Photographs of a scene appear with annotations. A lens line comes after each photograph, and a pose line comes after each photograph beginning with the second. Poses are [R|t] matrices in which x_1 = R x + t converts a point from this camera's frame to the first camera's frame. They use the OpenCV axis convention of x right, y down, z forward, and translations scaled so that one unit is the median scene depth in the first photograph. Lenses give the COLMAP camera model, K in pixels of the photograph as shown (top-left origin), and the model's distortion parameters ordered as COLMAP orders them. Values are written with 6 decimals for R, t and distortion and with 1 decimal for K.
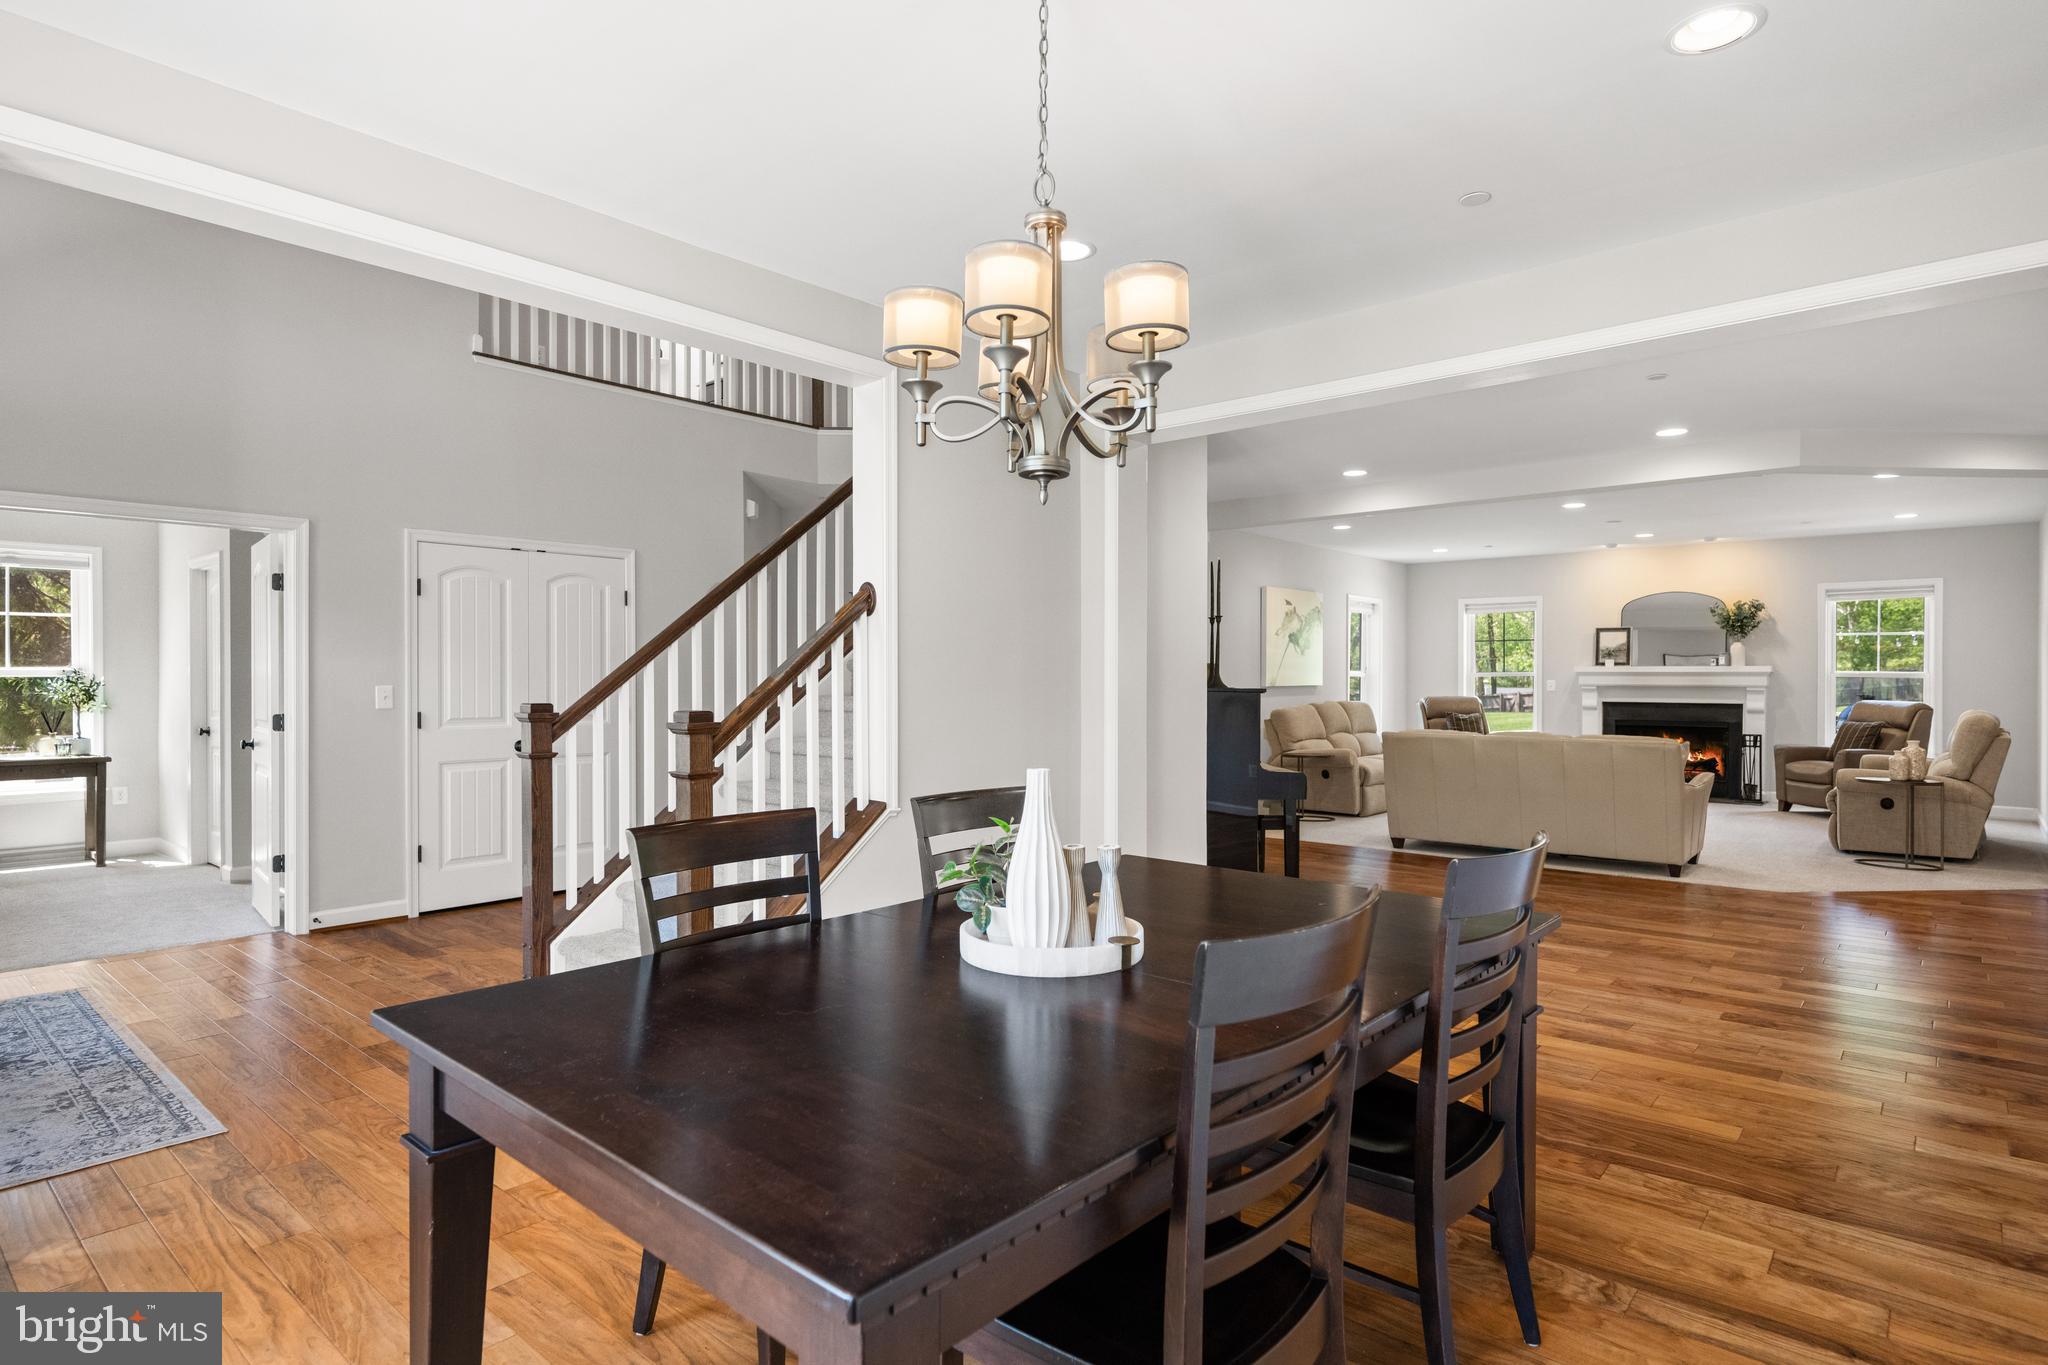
lens RADIAL K [[1082.8, 0, 1024.4], [0, 1082.8, 689.1], [0, 0, 1]] dist [0.017428, -0.000677]
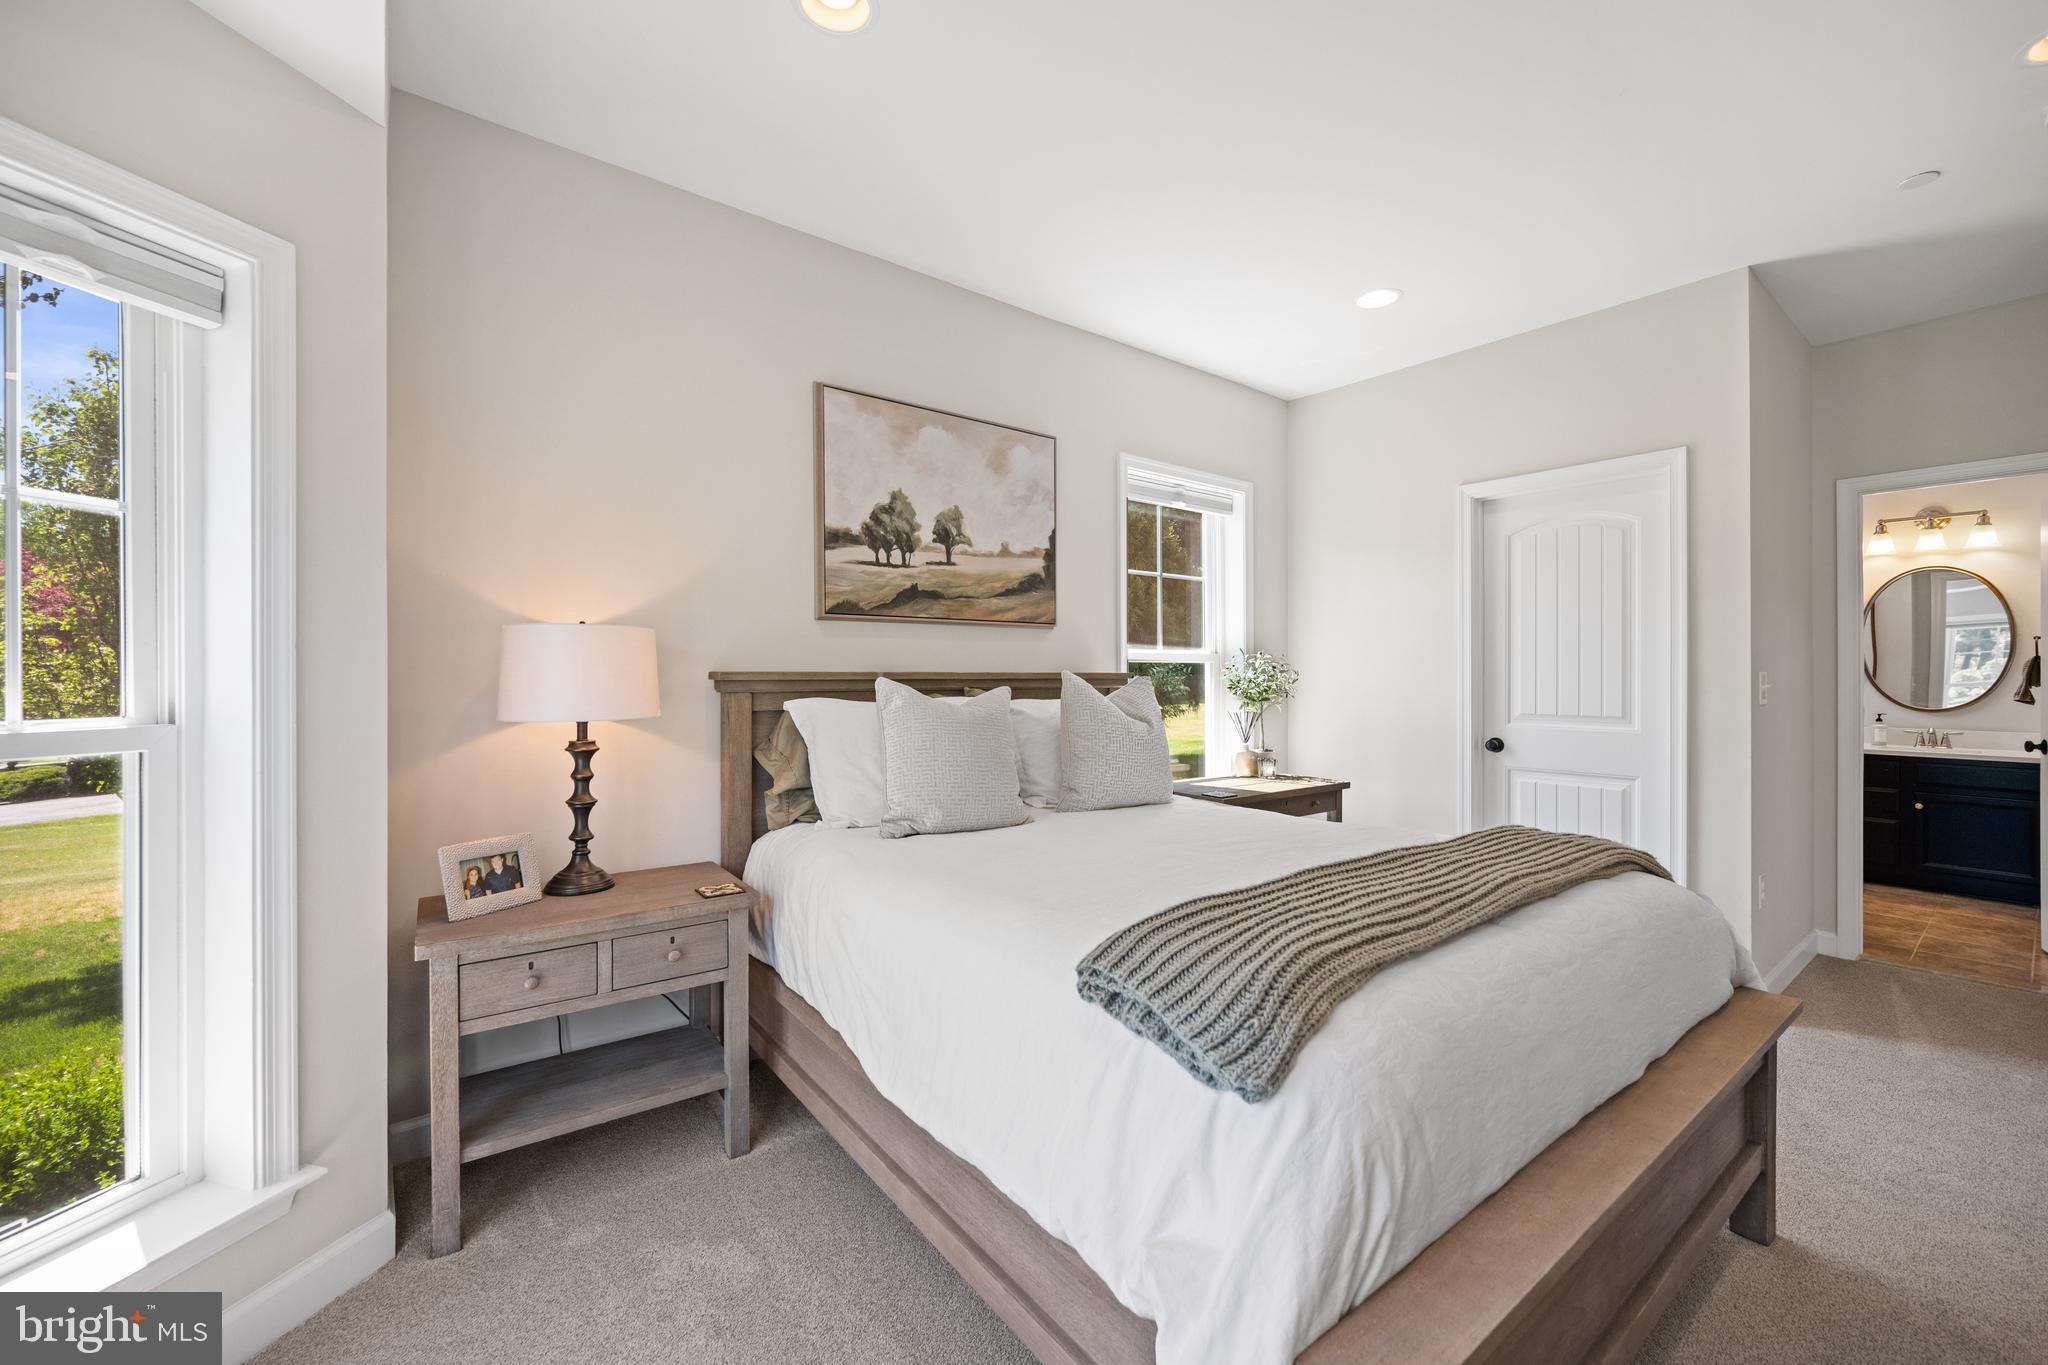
lens RADIAL K [[807.9, 0, 1035.9], [0, 807.9, 672.9], [0, 0, 1]] dist [-0.002573, -0.000111]
pose [[0.981377, 0.000861, -0.192091, -4.701119], [-0.002477, 0.999964, -0.008172, -0.000114], [0.192077, 0.008495, 0.981343, 2.446633]]
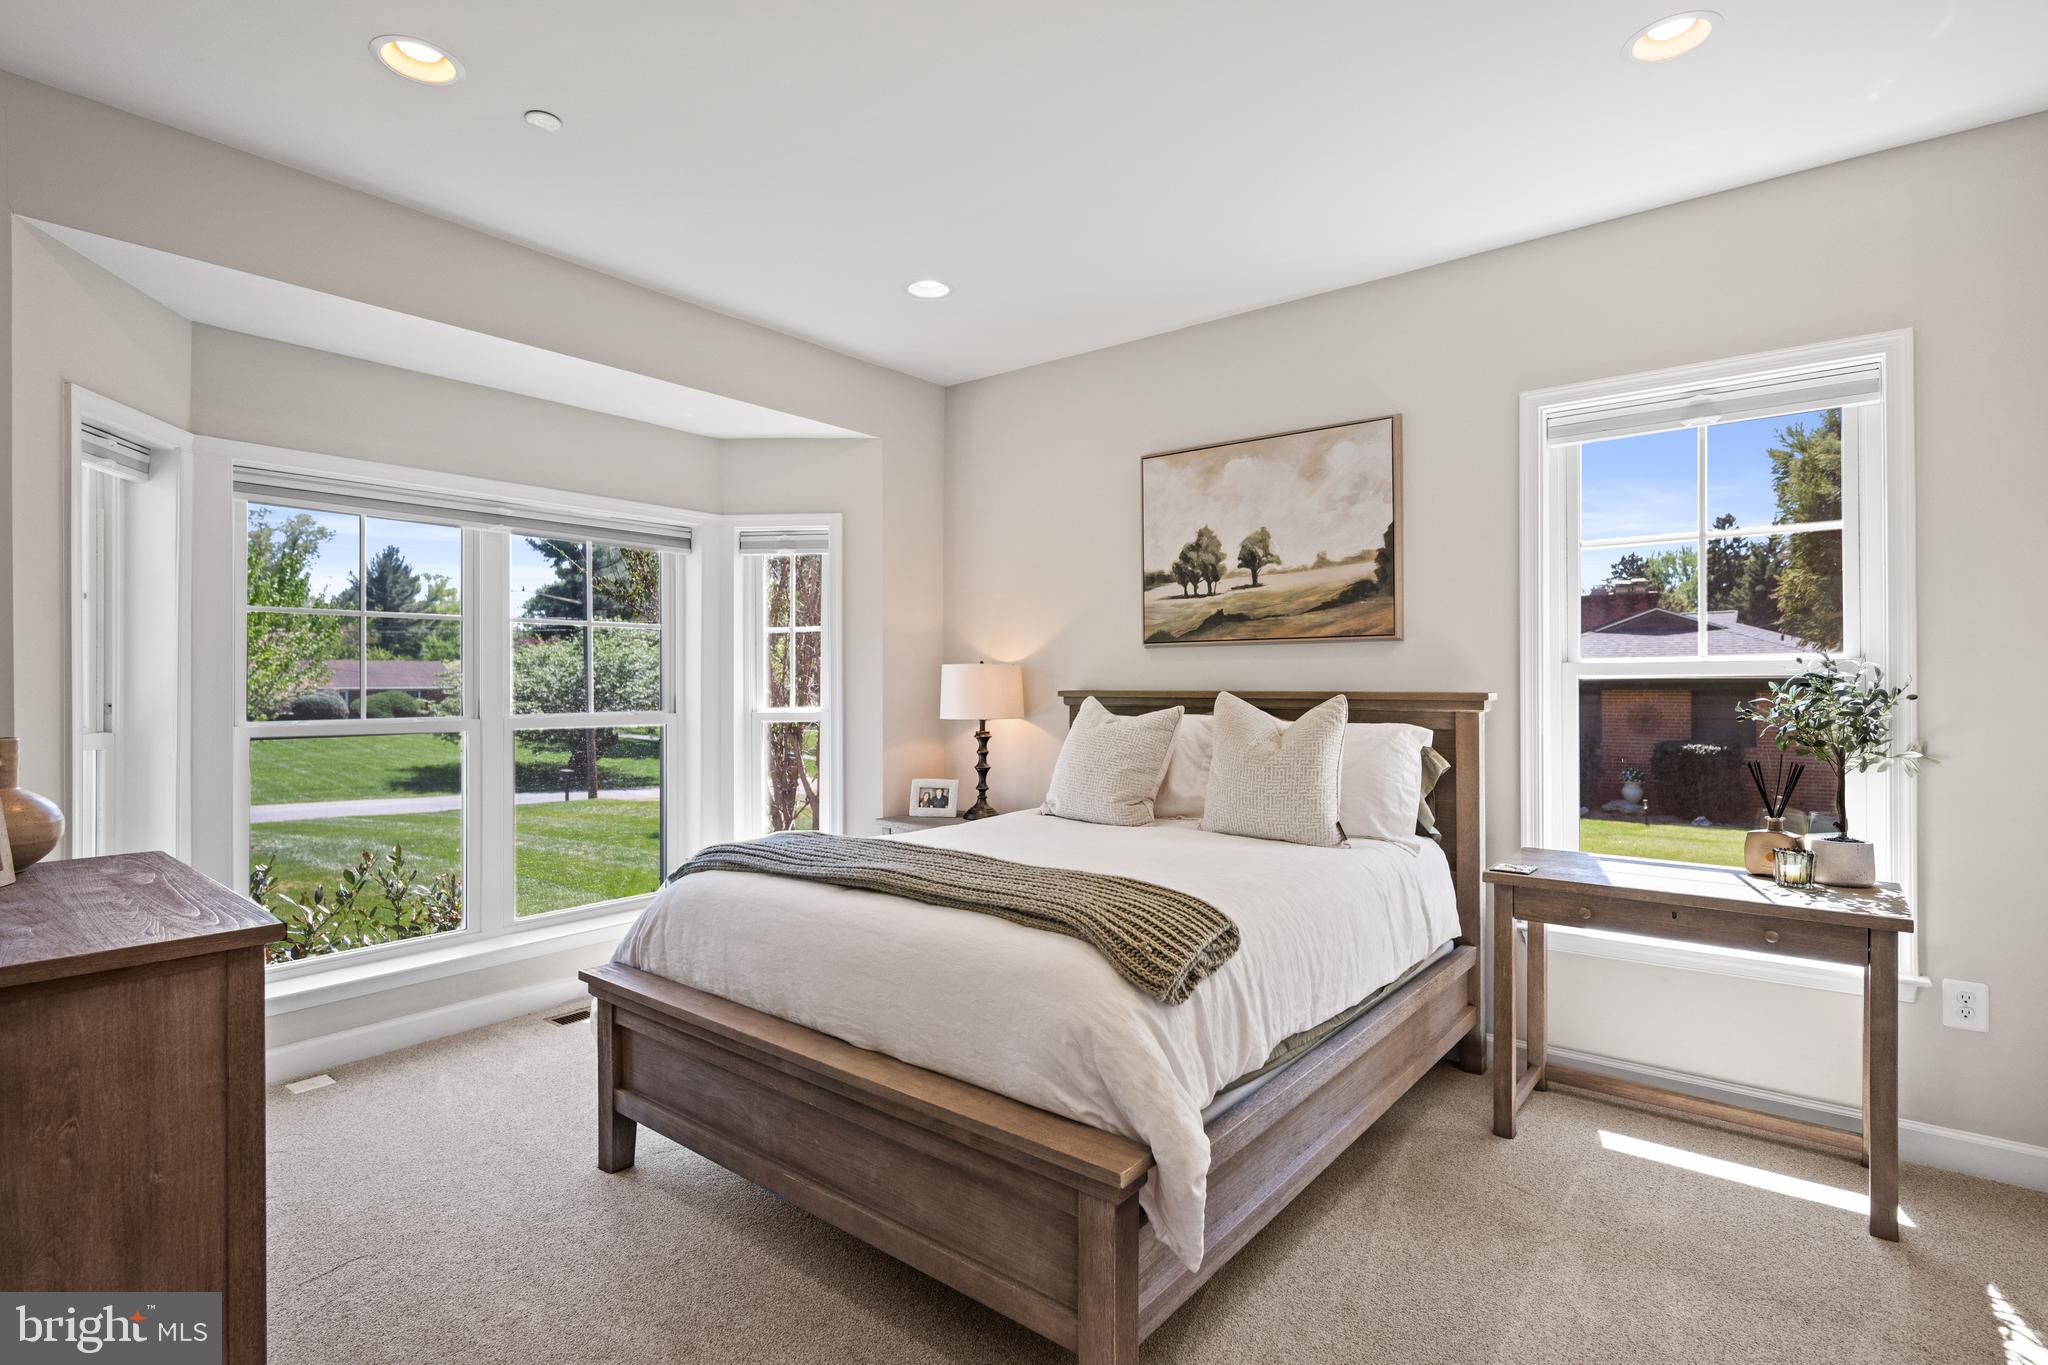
lens RADIAL K [[983.9, 0, 1026.2], [0, 983.9, 683.0], [0, 0, 1]] dist [-0.000926, -0.000449]
pose [[0.054191, -0.003467, -0.998525, -2.823776], [-0.008978, 0.999952, -0.003959, -0.023832], [0.998490, 0.009180, 0.054157, 3.658573]]
